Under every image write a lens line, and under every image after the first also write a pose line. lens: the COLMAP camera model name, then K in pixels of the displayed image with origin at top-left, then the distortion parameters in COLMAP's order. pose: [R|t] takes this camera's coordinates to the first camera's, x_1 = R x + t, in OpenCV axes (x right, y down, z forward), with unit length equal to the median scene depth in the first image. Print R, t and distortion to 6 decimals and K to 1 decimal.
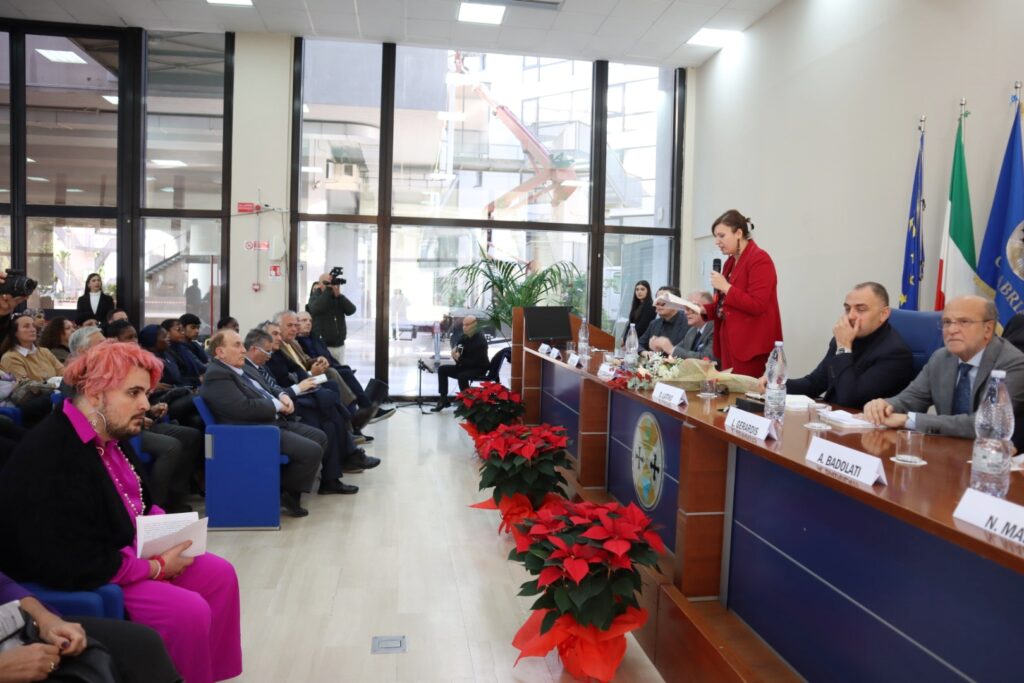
lens RADIAL K [[711.6, 0, 512.0], [0, 711.6, 341.5], [0, 0, 1]] dist [-0.110938, 0.065286]
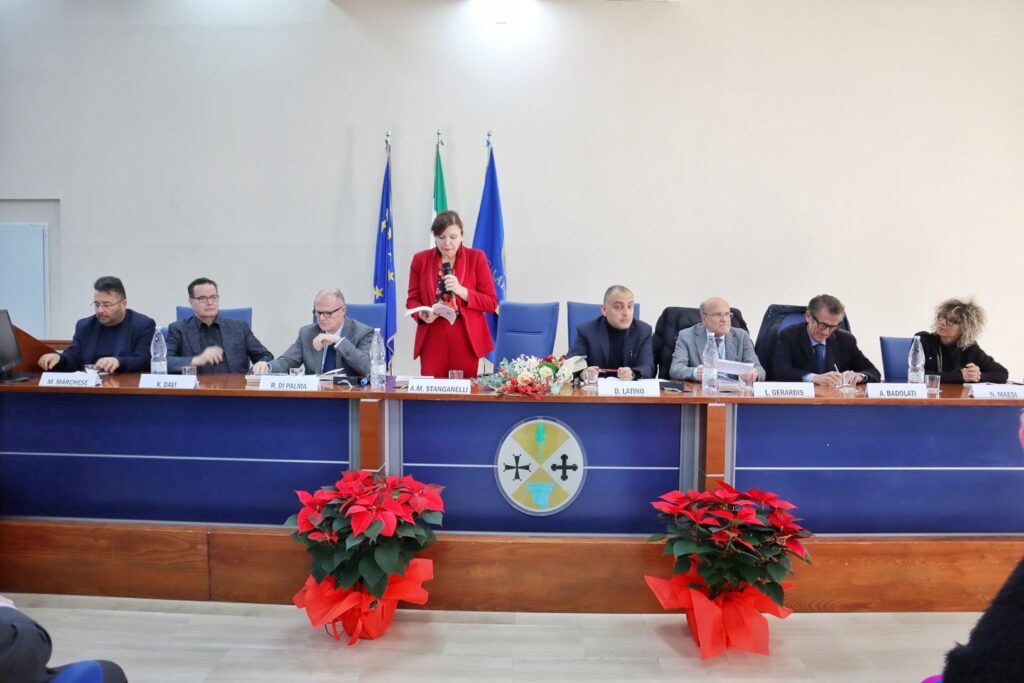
lens RADIAL K [[693.9, 0, 512.0], [0, 693.9, 341.5], [0, 0, 1]] dist [-0.048463, 0.062913]
pose [[0.183341, -0.076835, 0.980042, -0.421650], [0.056986, 0.996095, 0.067432, -0.038775], [-0.981396, 0.043486, 0.187003, 0.488450]]
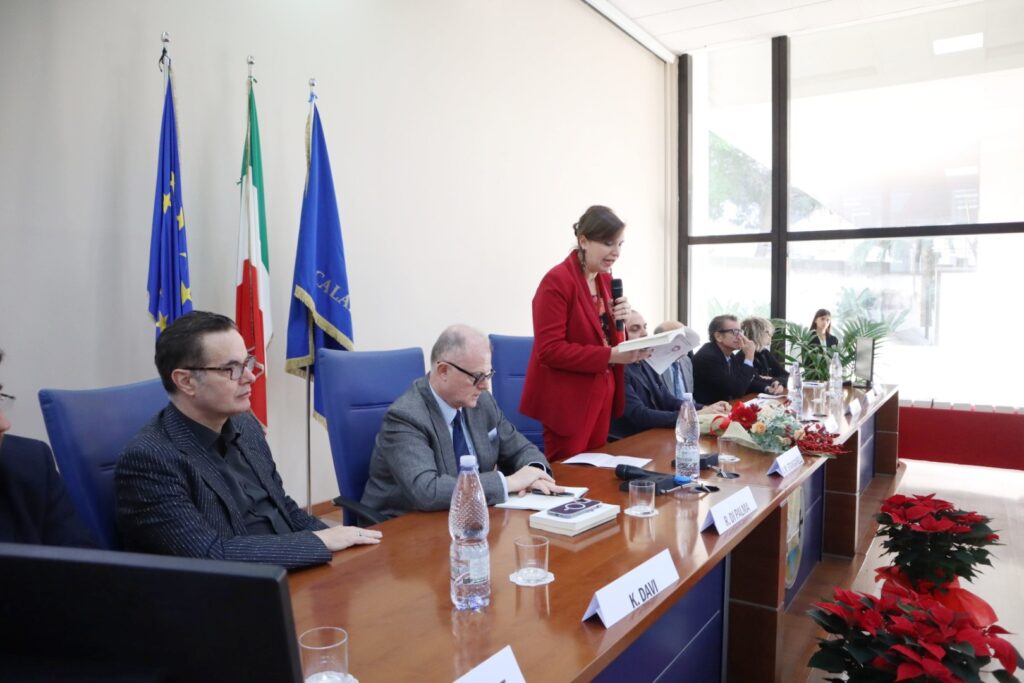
lens RADIAL K [[711.6, 0, 512.0], [0, 711.6, 341.5], [0, 0, 1]] dist [-0.110938, 0.065286]
pose [[-0.733378, -0.057301, 0.677402, -0.068146], [0.026811, 0.993228, 0.113043, -0.090310], [-0.679293, 0.101065, -0.726875, 1.040983]]
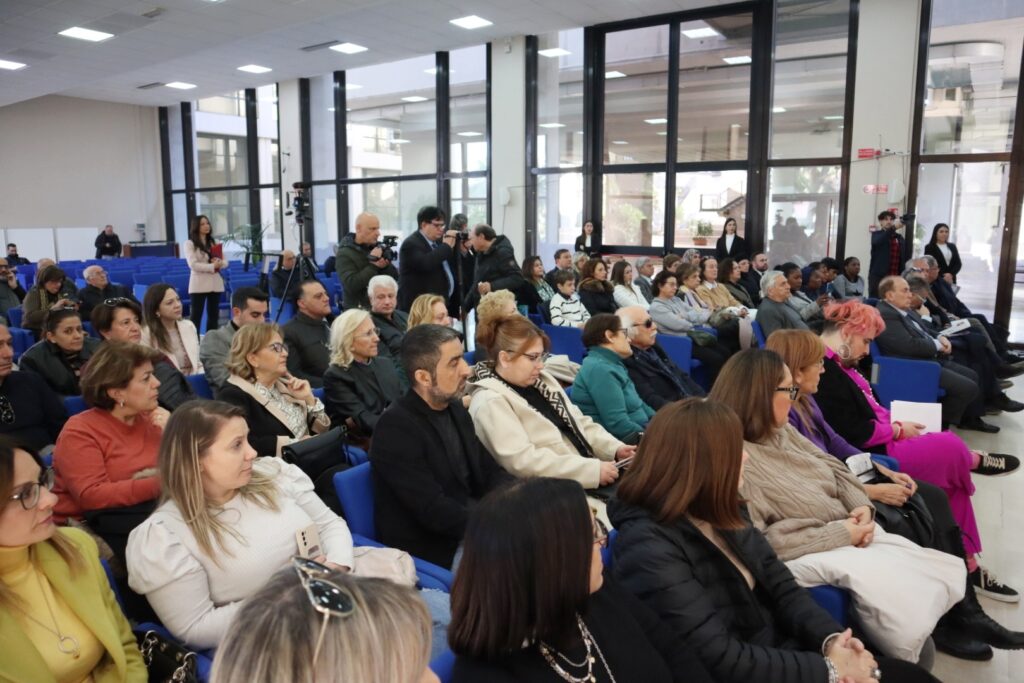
lens RADIAL K [[711.6, 0, 512.0], [0, 711.6, 341.5], [0, 0, 1]] dist [-0.110938, 0.065286]
pose [[0.732845, 0.088981, -0.674552, -0.066896], [-0.021881, 0.993981, 0.107345, -0.014412], [0.680044, -0.063907, 0.730381, -0.213147]]
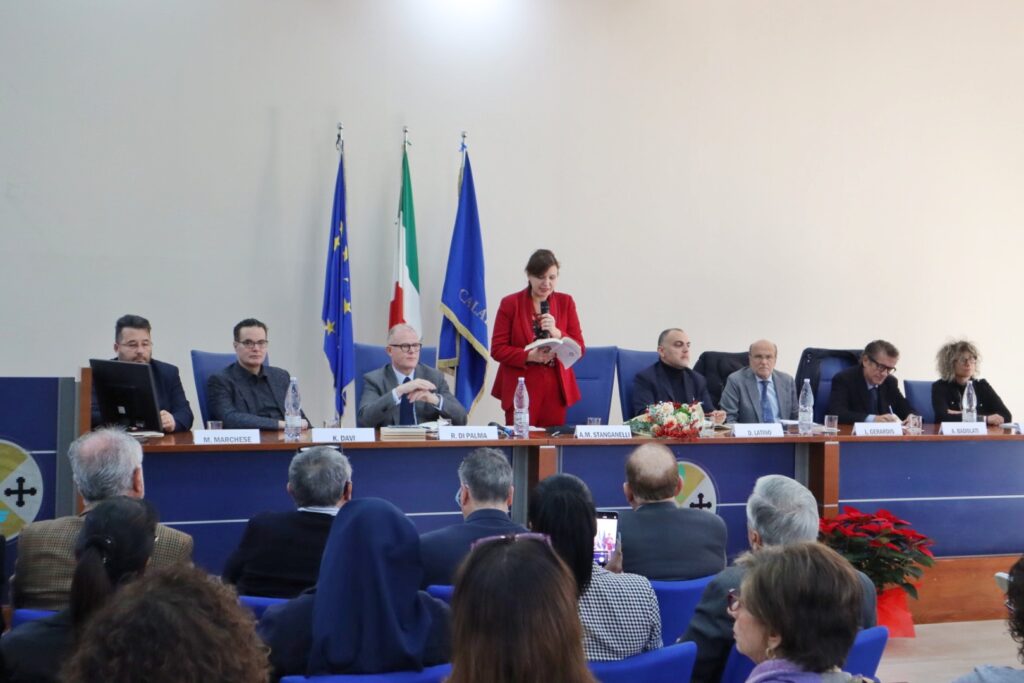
lens RADIAL K [[1348.9, 0, 490.2], [0, 1348.9, 340.2], [0, 0, 1]] dist [0.014102, 1.014083]
pose [[-0.178732, -0.048367, 0.982708, -0.979151], [0.039673, 0.997624, 0.056317, -0.113042], [-0.983098, 0.049053, -0.176389, 0.927355]]
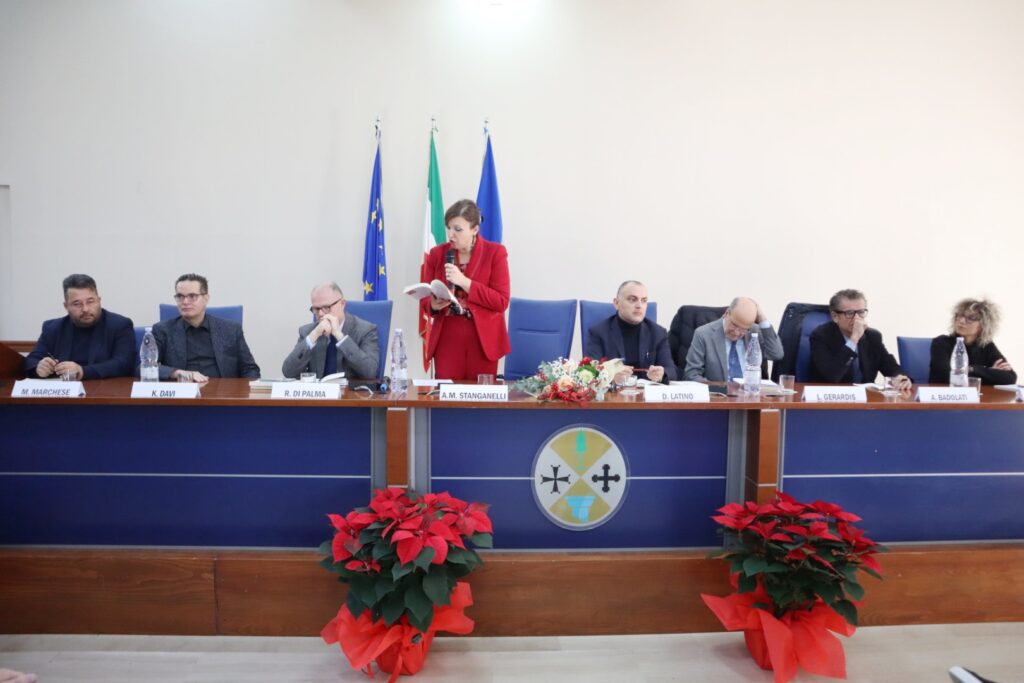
lens RADIAL K [[693.9, 0, 512.0], [0, 693.9, 341.5], [0, 0, 1]] dist [-0.048463, 0.062913]
pose [[0.108632, -0.087755, 0.990201, -0.389324], [0.053994, 0.995146, 0.082269, -0.046471], [-0.992615, 0.044528, 0.112843, 0.560900]]
